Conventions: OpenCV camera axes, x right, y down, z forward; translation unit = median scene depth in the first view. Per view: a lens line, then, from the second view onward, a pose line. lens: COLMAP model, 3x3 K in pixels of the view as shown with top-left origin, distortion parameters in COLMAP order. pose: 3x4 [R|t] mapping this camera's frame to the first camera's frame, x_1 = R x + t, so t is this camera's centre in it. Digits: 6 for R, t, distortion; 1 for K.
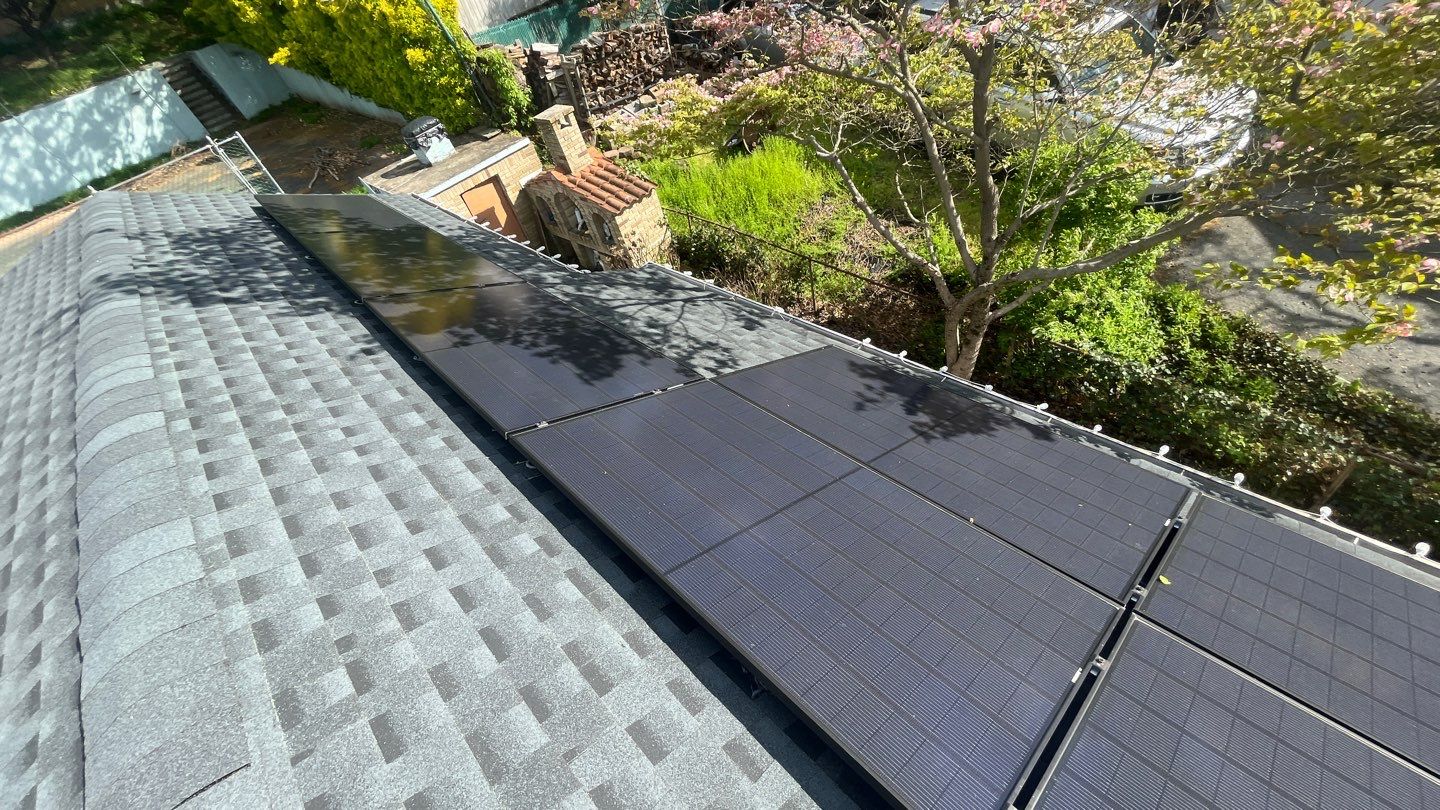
lens RADIAL K [[578.5, 0, 719.8], [0, 578.5, 400.7], [0, 0, 1]] dist [-0.003215, 0.000571]
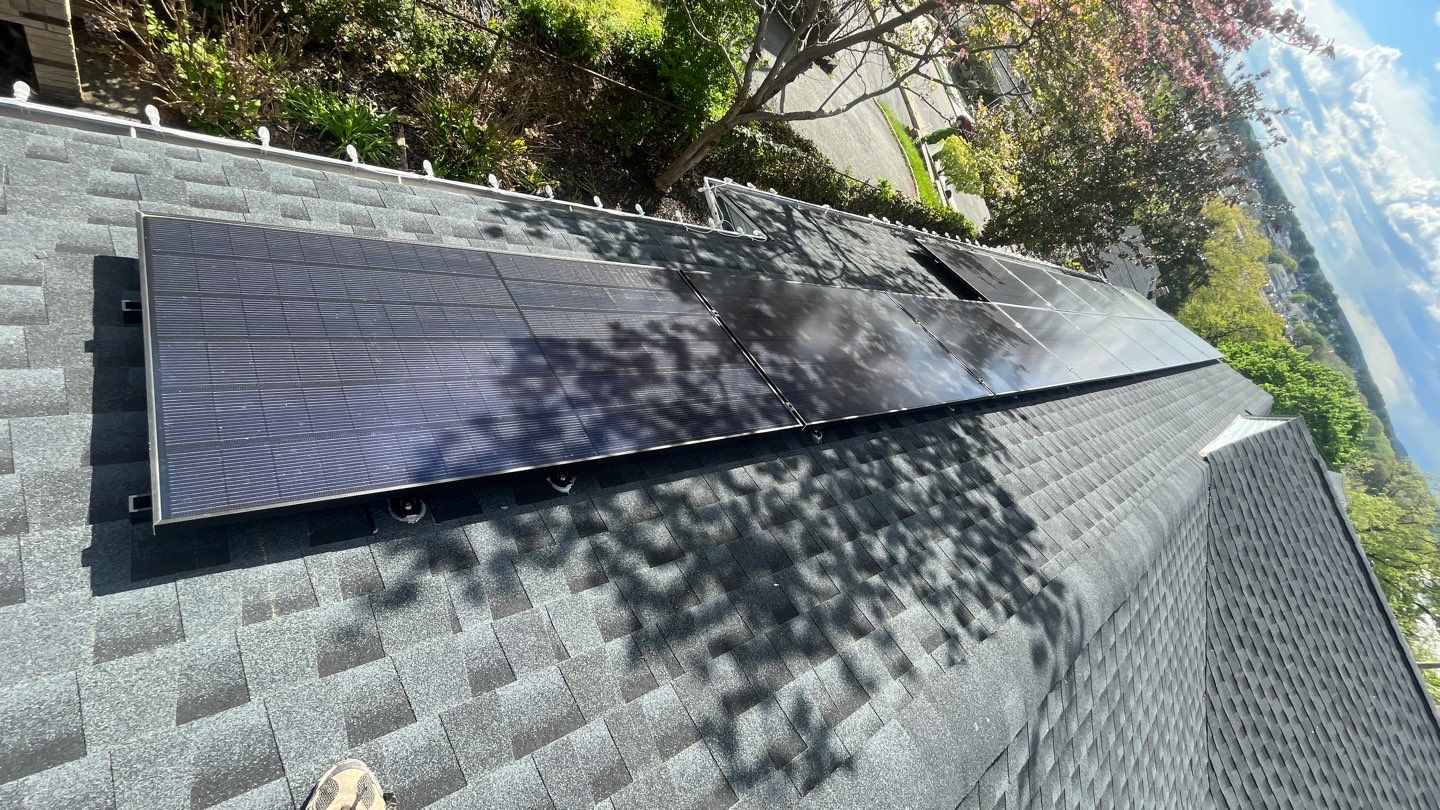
lens RADIAL K [[578.5, 0, 719.8], [0, 578.5, 400.7], [0, 0, 1]] dist [-0.003215, 0.000571]
pose [[0.160162, -0.632545, 0.757783, -0.511390], [-0.003662, 0.767307, 0.641270, -0.287164], [-0.987084, -0.105482, 0.120577, 0.465400]]
